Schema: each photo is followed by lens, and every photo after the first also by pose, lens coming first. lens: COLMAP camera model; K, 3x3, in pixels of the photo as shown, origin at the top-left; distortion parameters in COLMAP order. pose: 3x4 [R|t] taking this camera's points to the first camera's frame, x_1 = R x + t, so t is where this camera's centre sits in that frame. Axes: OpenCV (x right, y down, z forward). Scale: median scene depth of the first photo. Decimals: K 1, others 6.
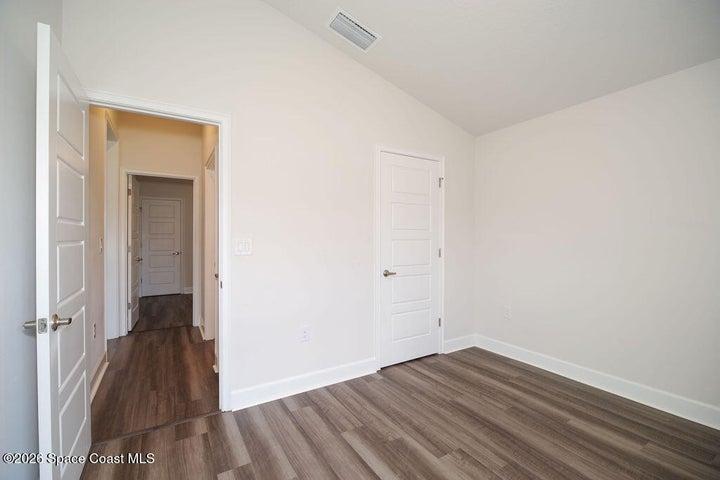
lens RADIAL K [[316.1, 0, 362.0], [0, 316.1, 240.1], [0, 0, 1]] dist [-0.007074, -0.000714]
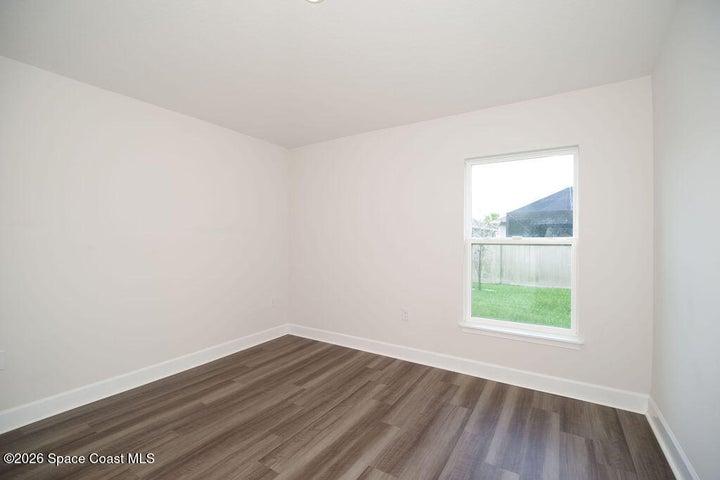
lens RADIAL K [[316.1, 0, 354.4], [0, 316.1, 240.7], [0, 0, 1]] dist [-0.007074, -0.000714]
pose [[-0.425672, -0.002490, 0.904874, -0.592680], [0.004052, 0.999981, 0.004658, -0.003322], [-0.904868, 0.005649, -0.425654, 1.012617]]
